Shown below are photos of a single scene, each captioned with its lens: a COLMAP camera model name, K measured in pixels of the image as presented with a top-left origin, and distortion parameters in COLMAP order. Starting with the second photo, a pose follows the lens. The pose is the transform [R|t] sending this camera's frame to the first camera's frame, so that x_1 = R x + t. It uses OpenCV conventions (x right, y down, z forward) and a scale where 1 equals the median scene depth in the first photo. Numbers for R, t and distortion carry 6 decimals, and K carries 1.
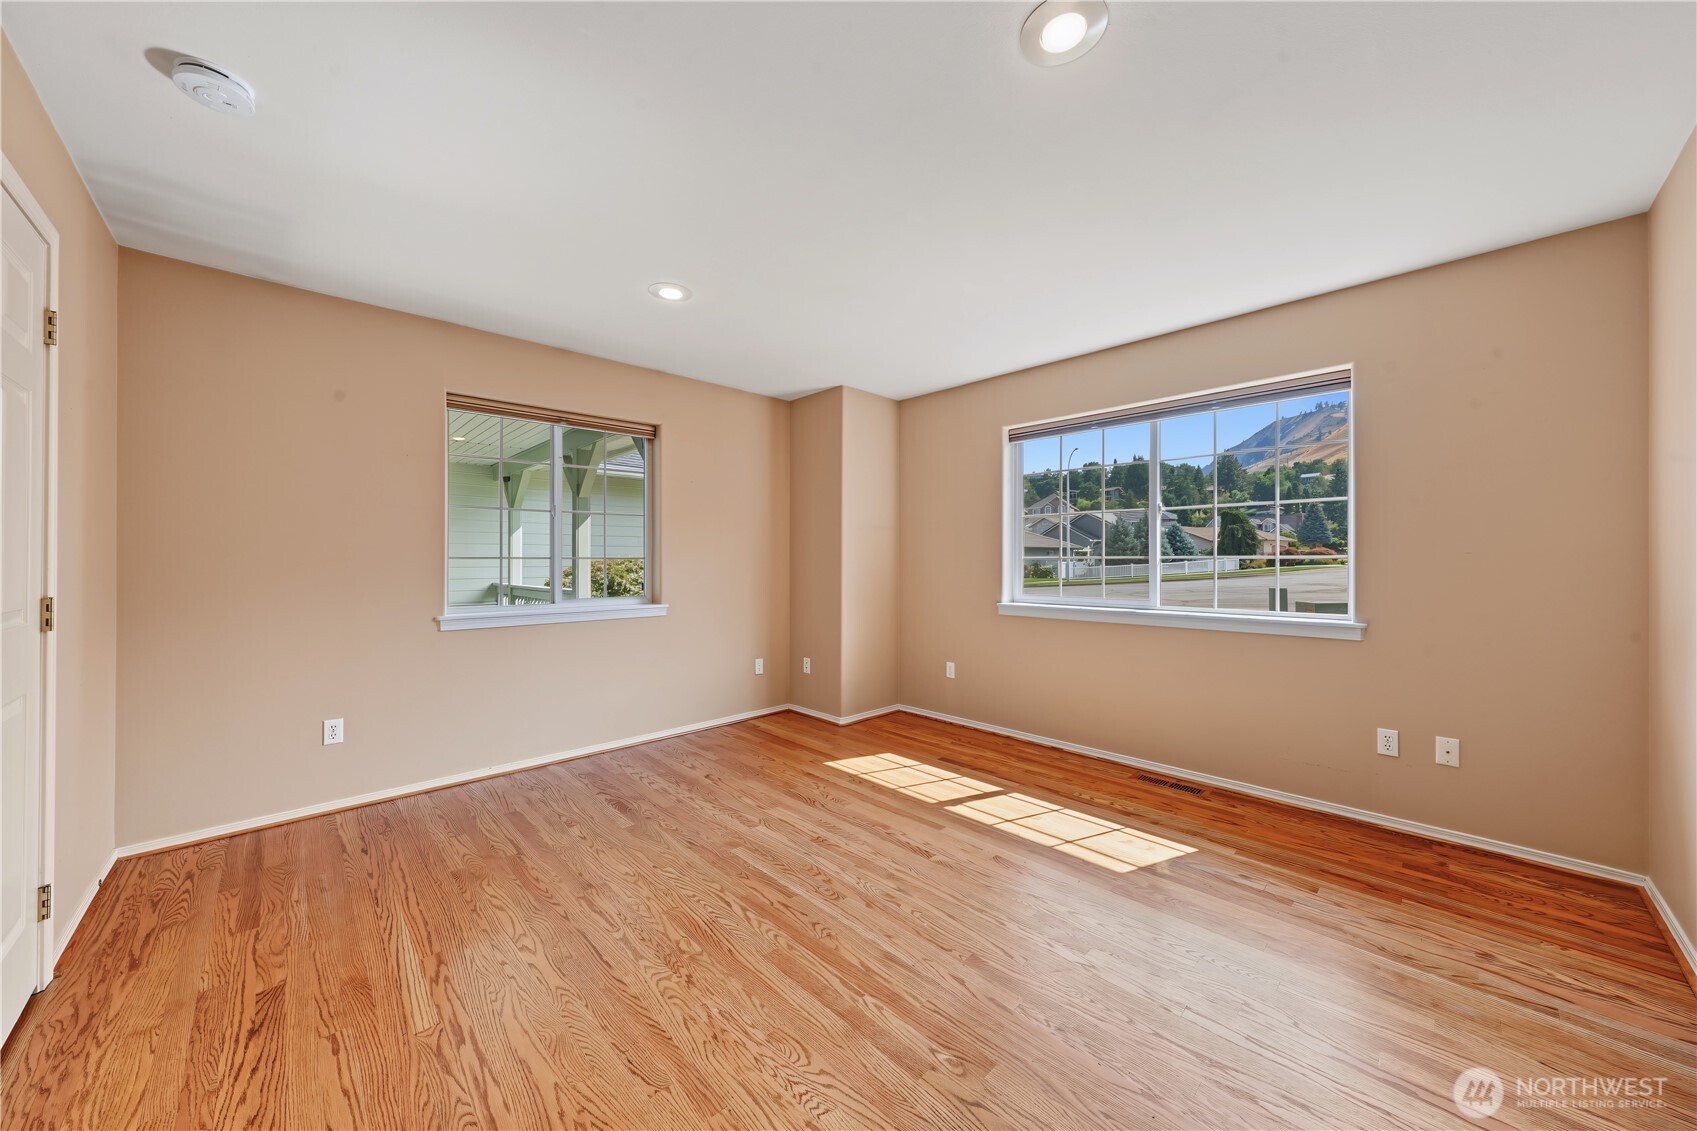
lens RADIAL K [[616.1, 0, 842.7], [0, 616.1, 556.3], [0, 0, 1]] dist [-0.005164, -0.000001]
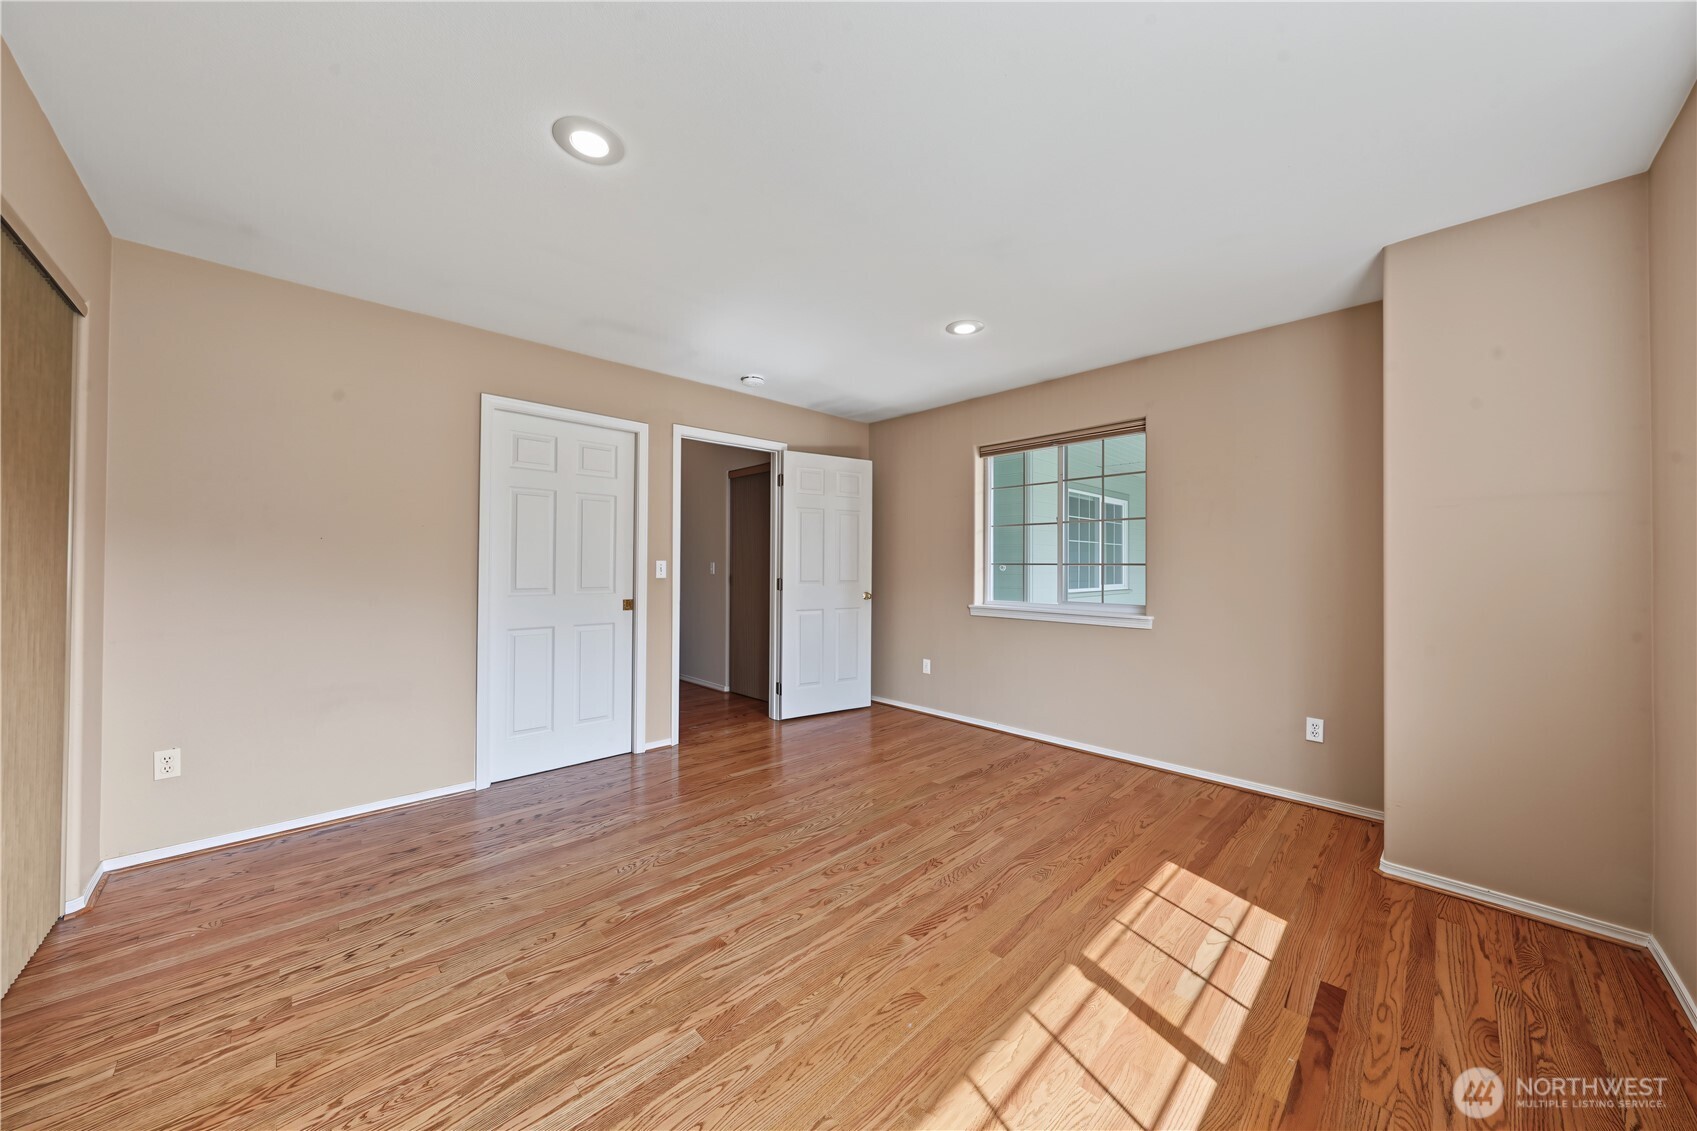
lens RADIAL K [[567.6, 0, 832.2], [0, 567.6, 570.6], [0, 0, 1]] dist [-0.004235, 0.000090]
pose [[-0.017411, 0.013971, -0.999751, 0.800324], [-0.001116, 0.999901, 0.013992, -0.003361], [0.999848, 0.001359, -0.017394, 0.820856]]
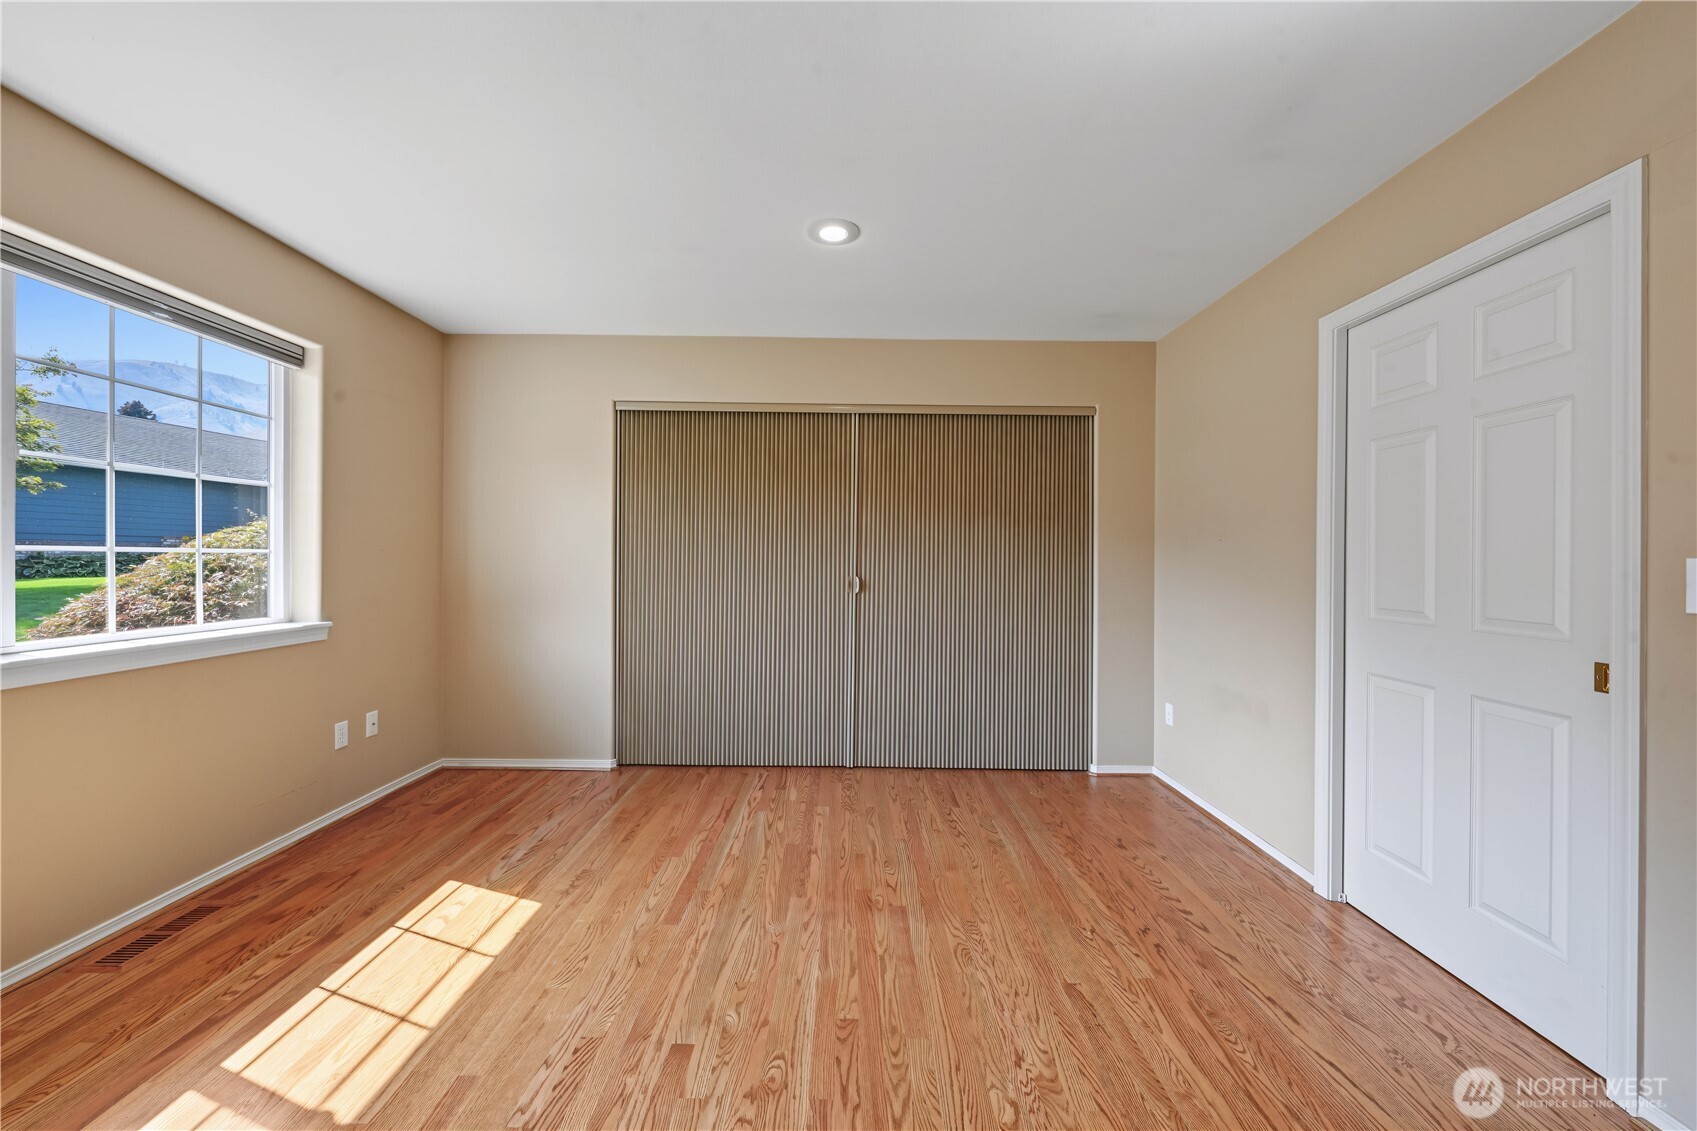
lens RADIAL K [[616.1, 0, 849.1], [0, 616.1, 563.7], [0, 0, 1]] dist [-0.005164, -0.000001]
pose [[-0.732608, -0.010863, 0.680564, -0.419446], [-0.012757, 0.999916, 0.002228, 0.003628], [-0.680531, -0.007050, -0.732685, 1.158392]]
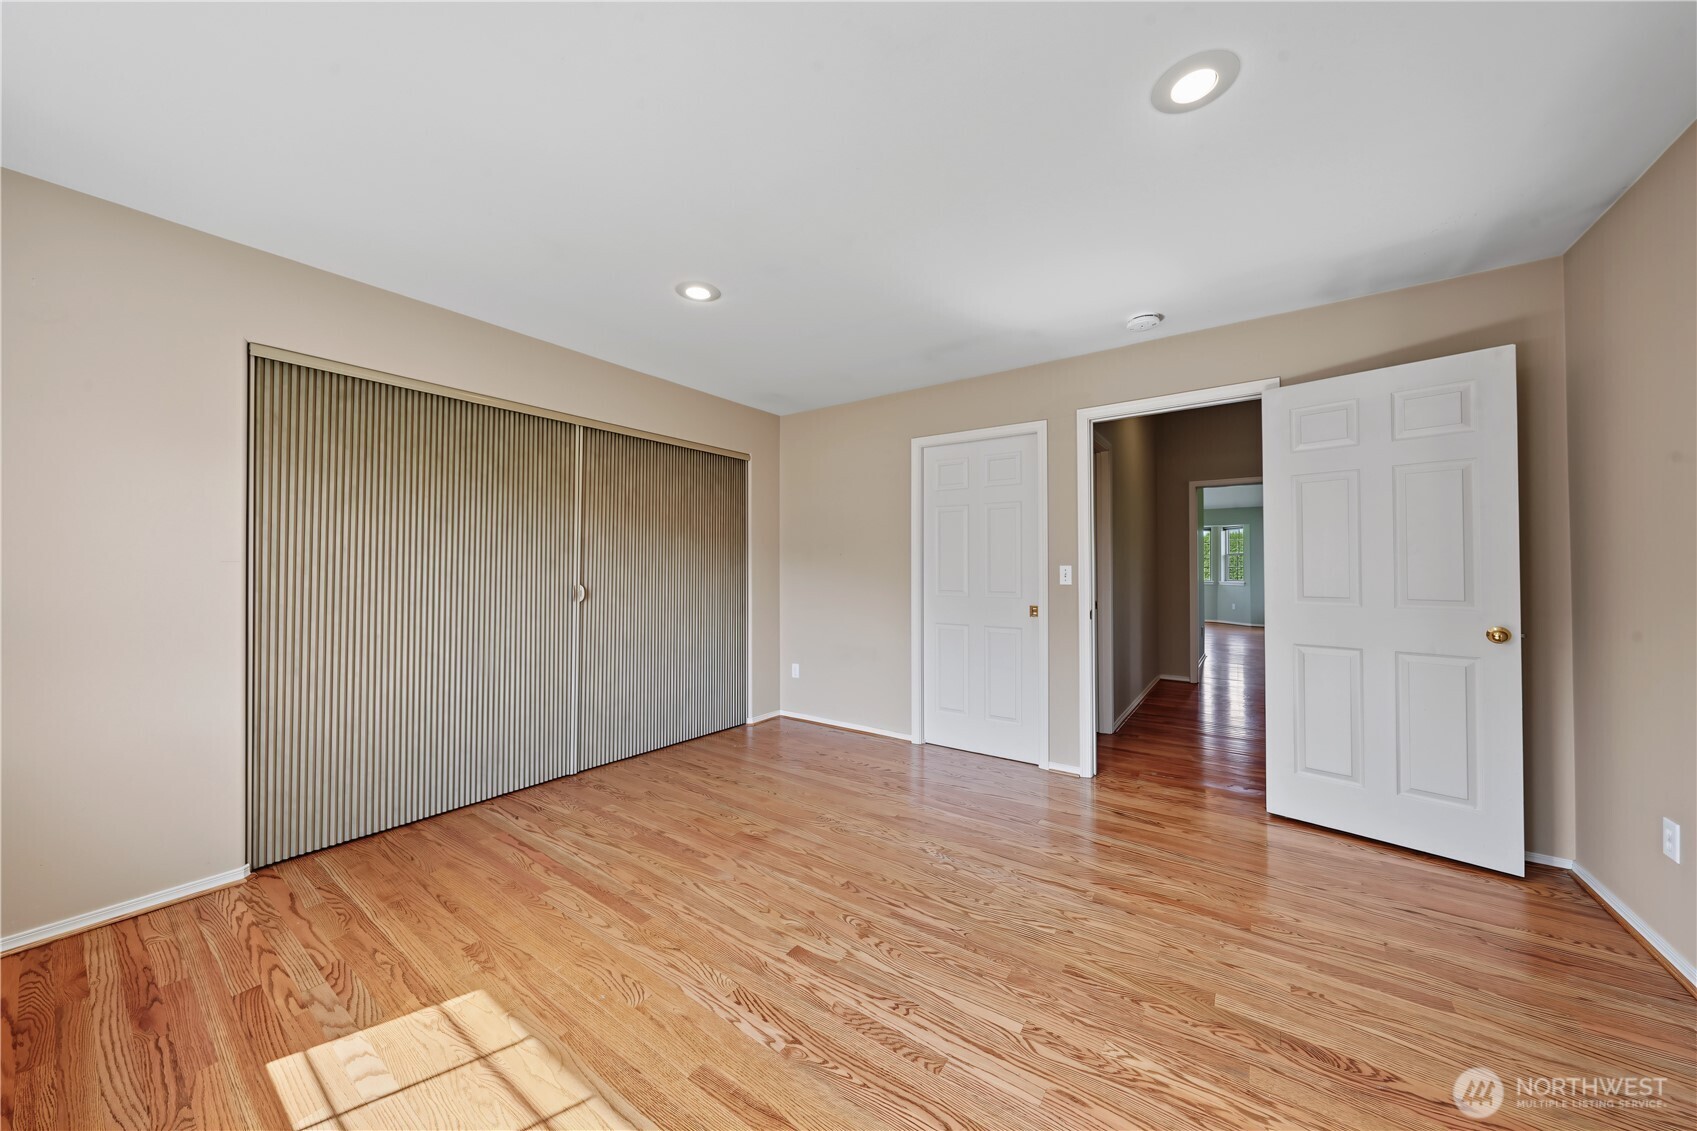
lens RADIAL K [[567.6, 0, 854.1], [0, 567.6, 564.3], [0, 0, 1]] dist [-0.004235, 0.000090]
pose [[-0.980038, -0.000656, -0.198807, 0.124878], [0.001727, 0.999929, -0.011813, 0.005106], [0.198801, -0.011920, -0.979967, 1.510940]]
